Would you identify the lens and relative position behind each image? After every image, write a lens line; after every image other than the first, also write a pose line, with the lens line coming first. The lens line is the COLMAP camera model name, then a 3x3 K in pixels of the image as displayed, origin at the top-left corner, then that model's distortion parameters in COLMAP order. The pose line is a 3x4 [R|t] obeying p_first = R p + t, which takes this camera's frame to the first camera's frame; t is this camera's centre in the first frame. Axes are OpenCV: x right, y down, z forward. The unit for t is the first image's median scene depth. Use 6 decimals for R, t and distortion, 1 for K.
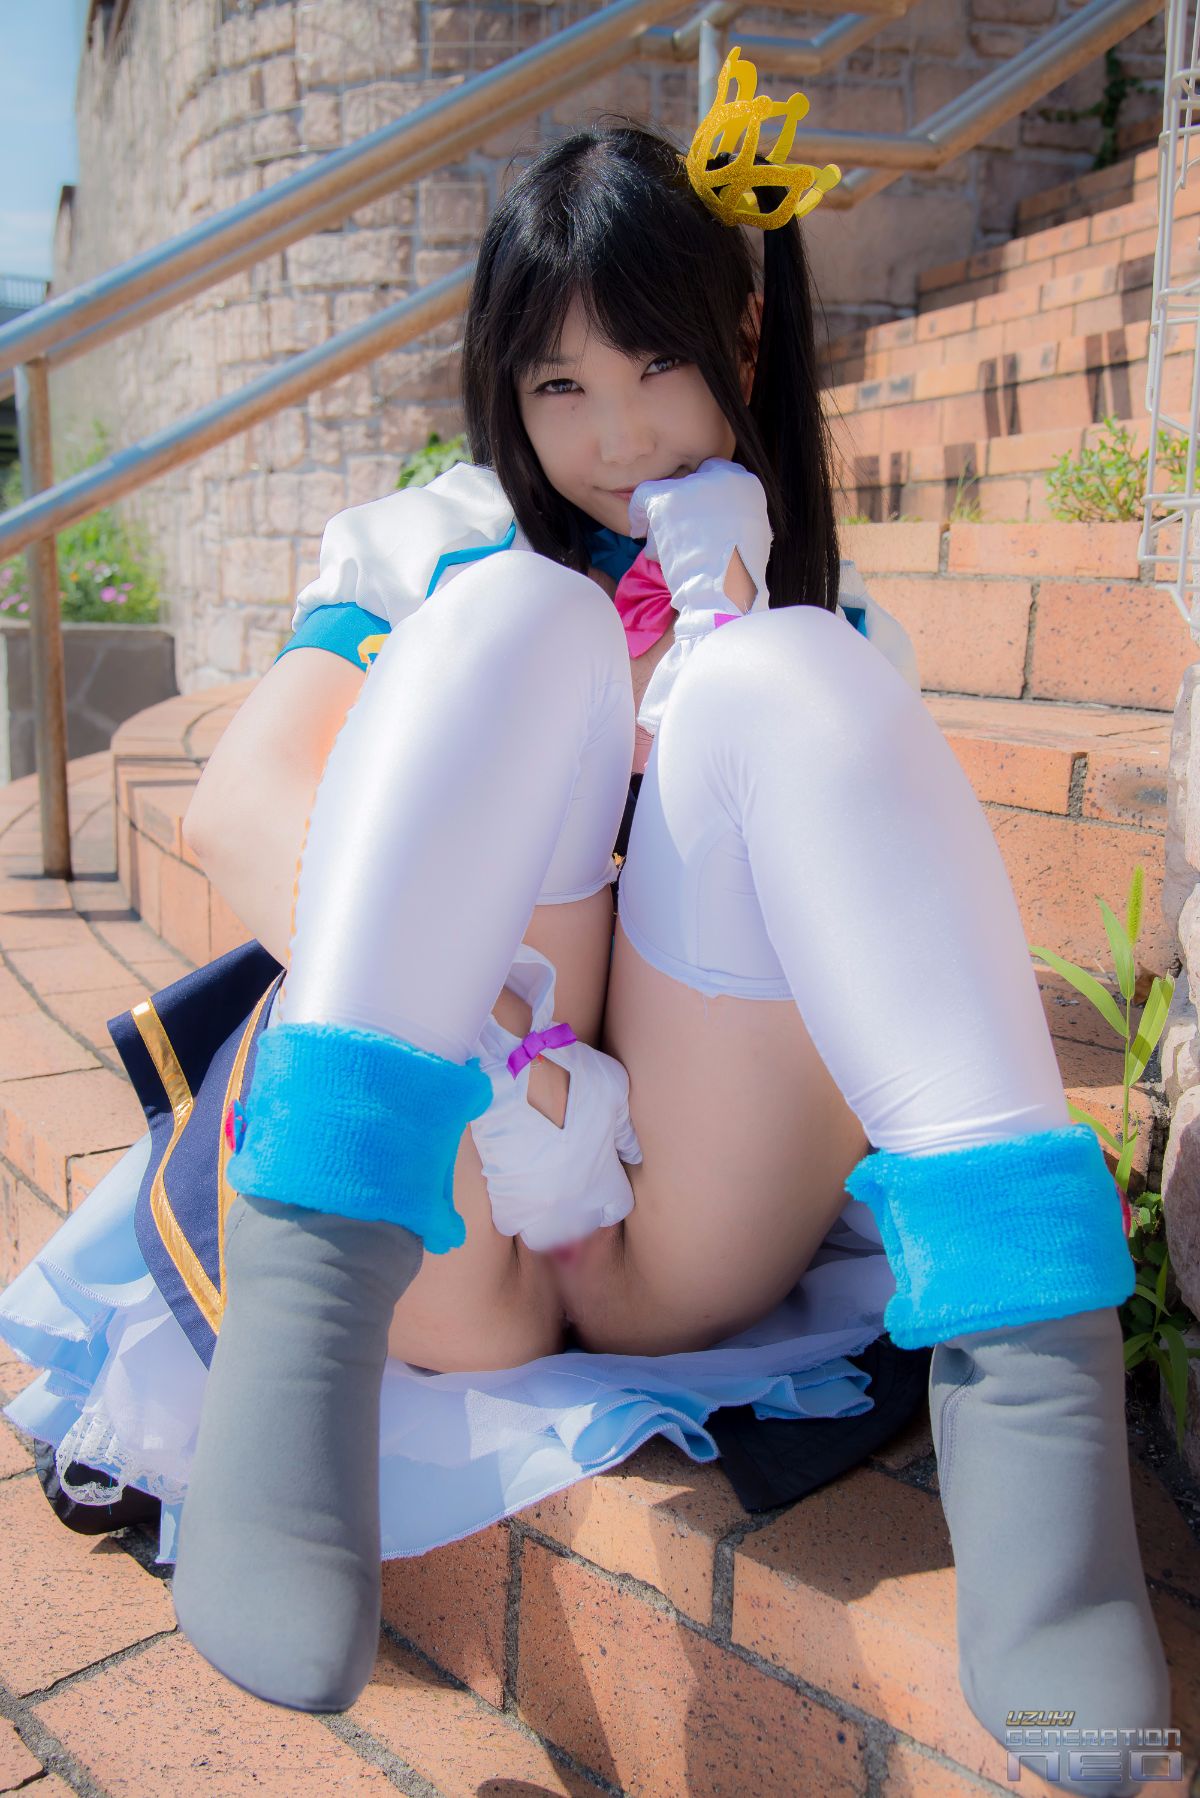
lens RADIAL K [[1681.5, 0, 615.5], [0, 1681.5, 877.4], [0, 0, 1]] dist [0.072717, 0.000000]
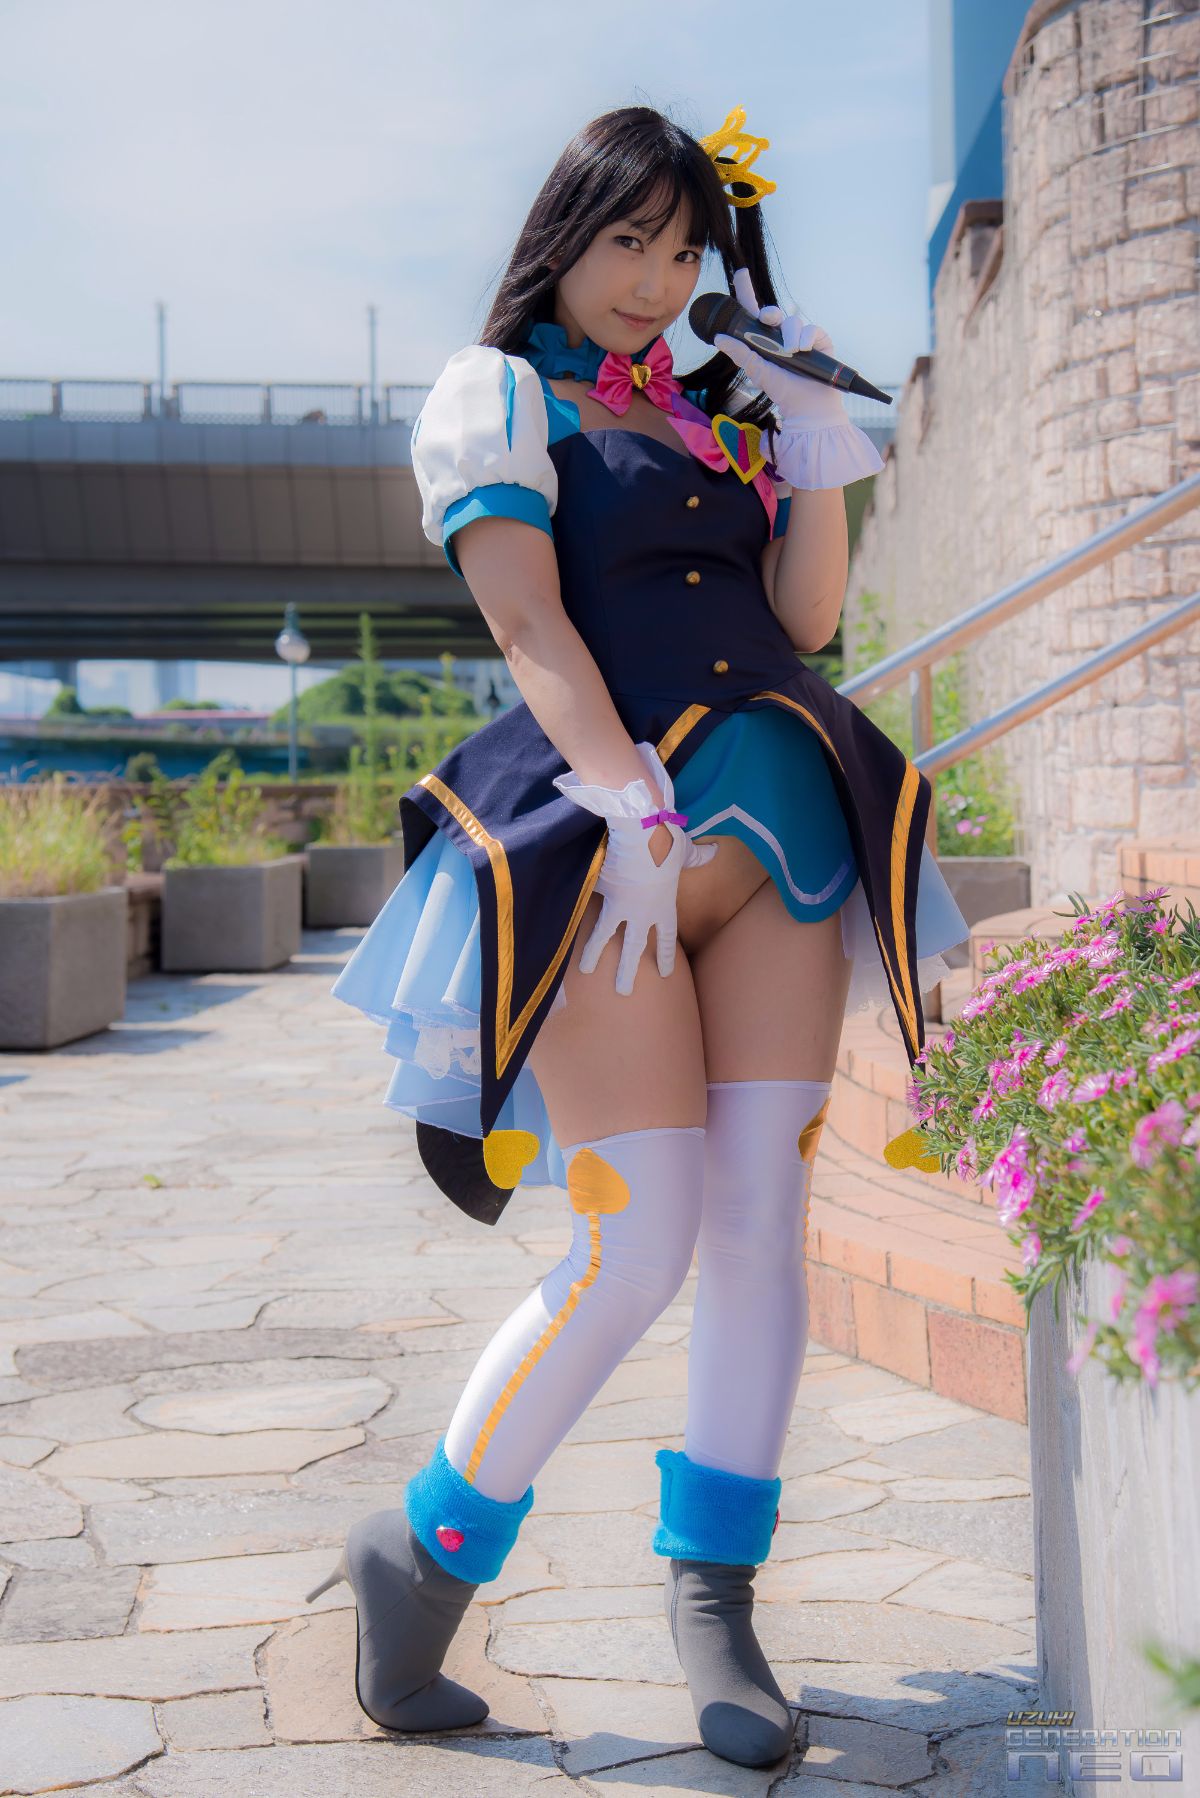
lens RADIAL K [[3066.8, 0, 581.7], [0, 3066.8, 605.6], [0, 0, 1]] dist [0.332723, 0.000000]
pose [[0.917912, -0.061276, -0.392025, 0.269527], [-0.034776, 0.971777, -0.233322, 0.173811], [0.395258, 0.227802, 0.889875, -0.925084]]
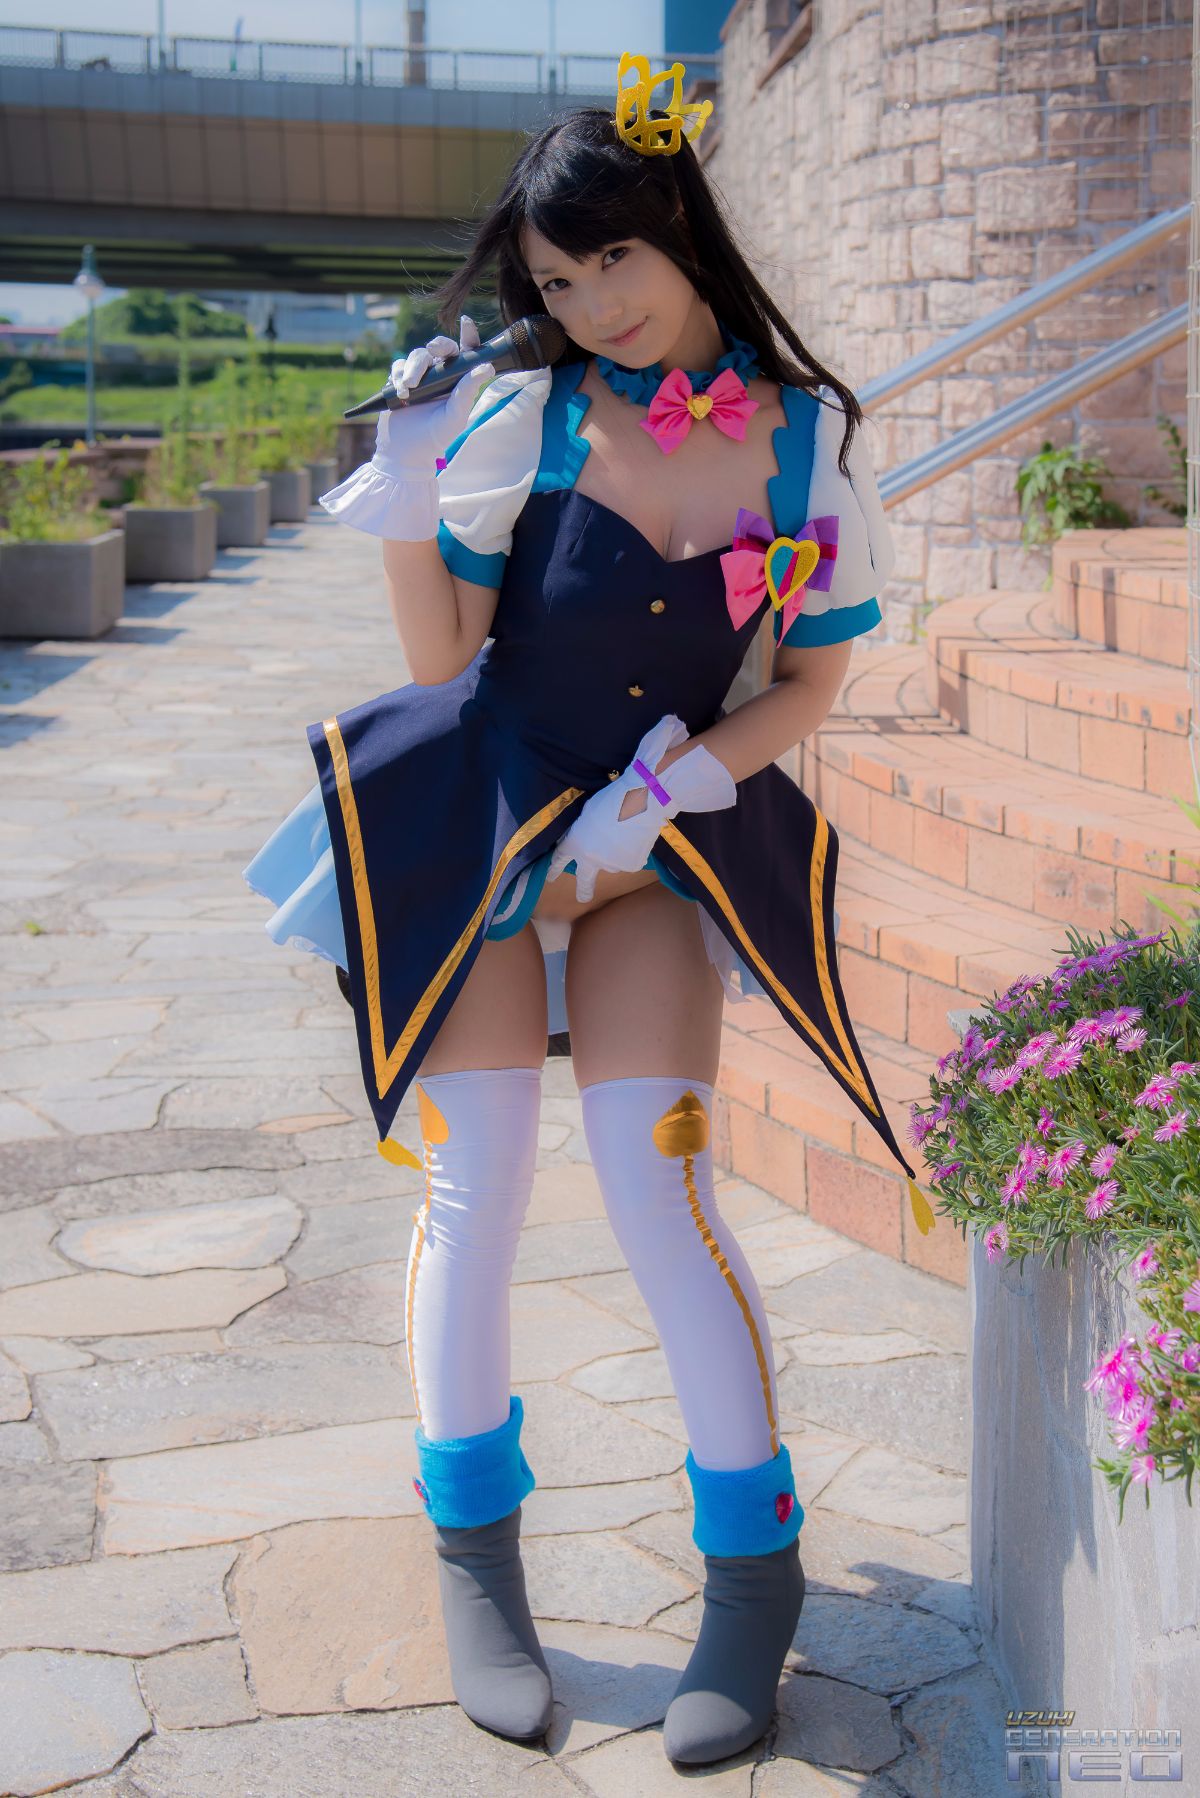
lens RADIAL K [[2702.3, 0, 609.9], [0, 2702.3, 542.6], [0, 0, 1]] dist [0.171609, 0.000000]
pose [[0.953591, -0.003577, -0.301083, 0.171843], [-0.035281, 0.991714, -0.123525, 0.052042], [0.299030, 0.128415, 0.945564, -0.870617]]
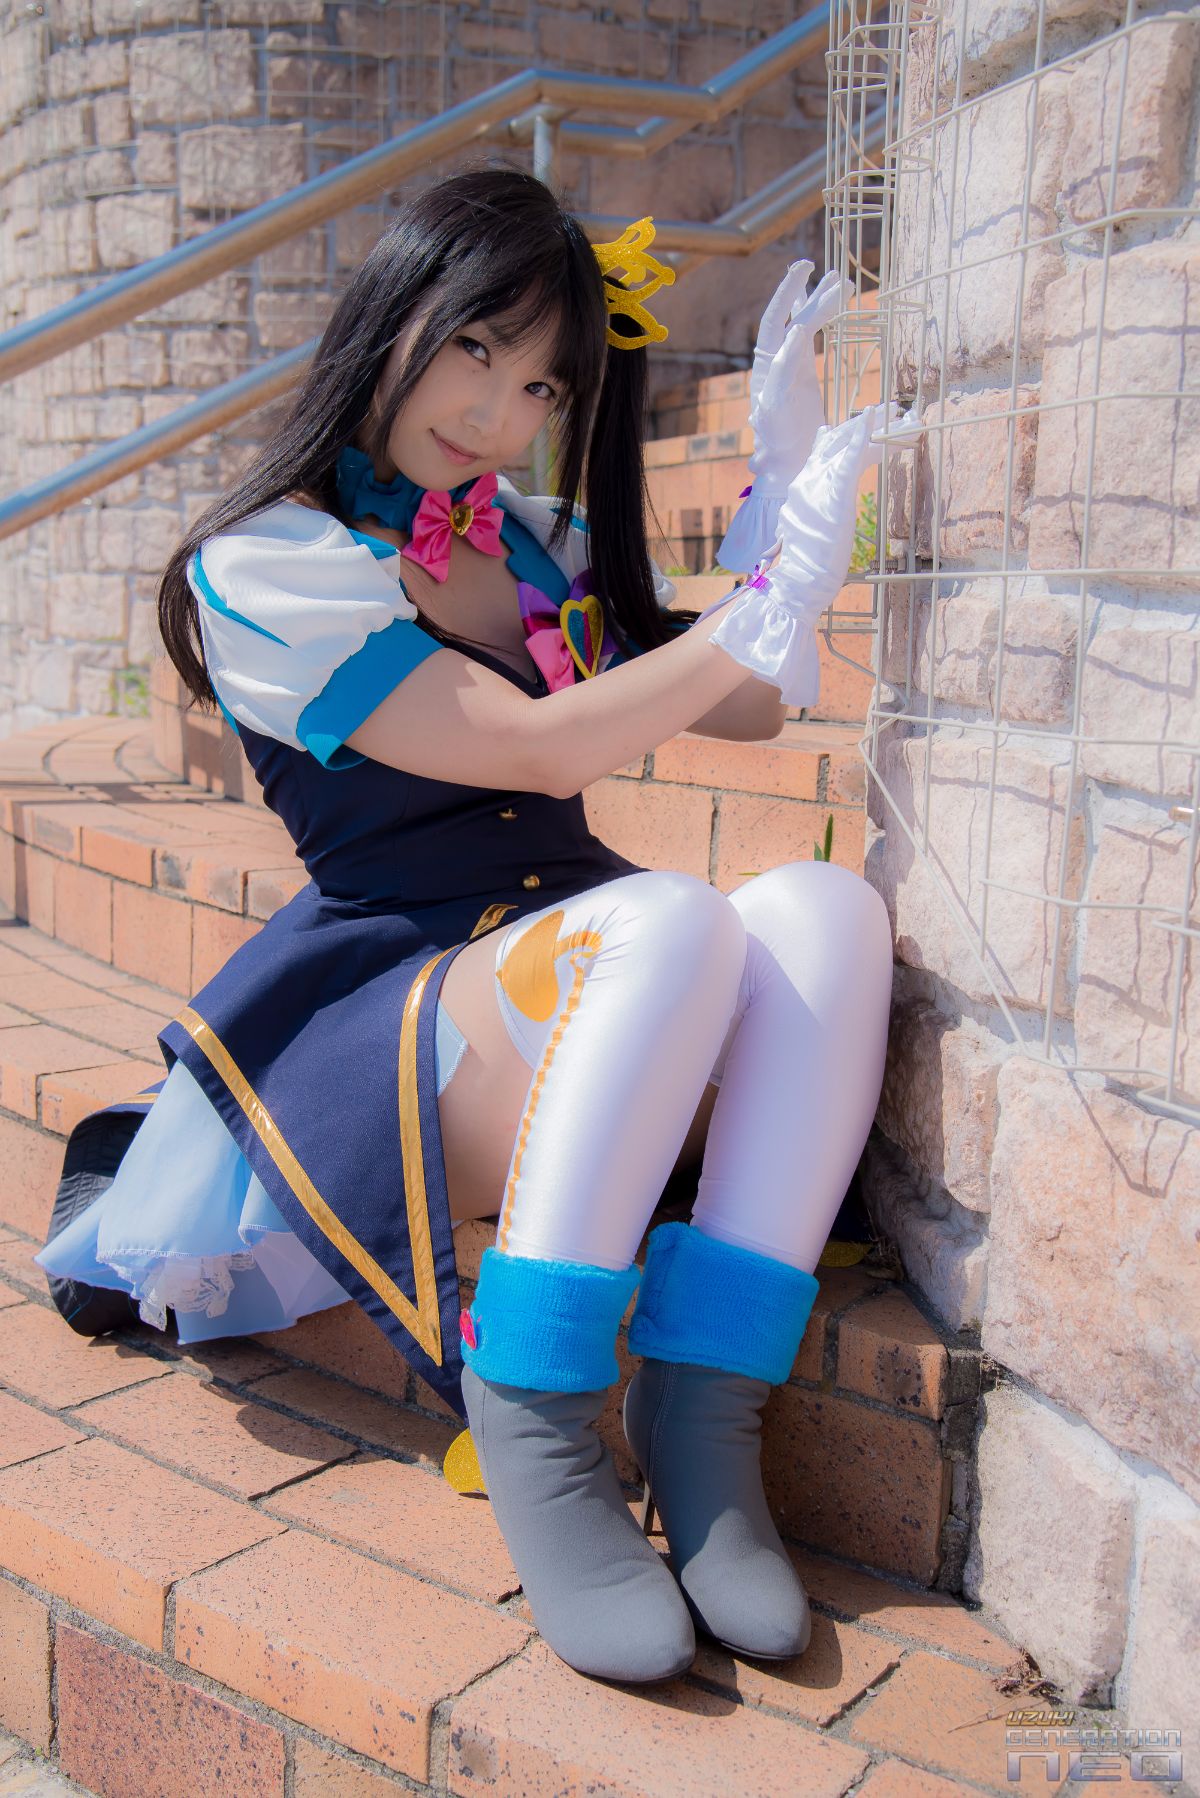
lens RADIAL K [[1980.3, 0, 600.1], [0, 1980.3, 884.1], [0, 0, 1]] dist [0.159201, 0.000000]
pose [[0.996924, -0.004536, 0.078246, -0.008451], [0.007812, 0.999103, -0.041620, 0.031701], [-0.077987, 0.042103, 0.996065, -0.185472]]
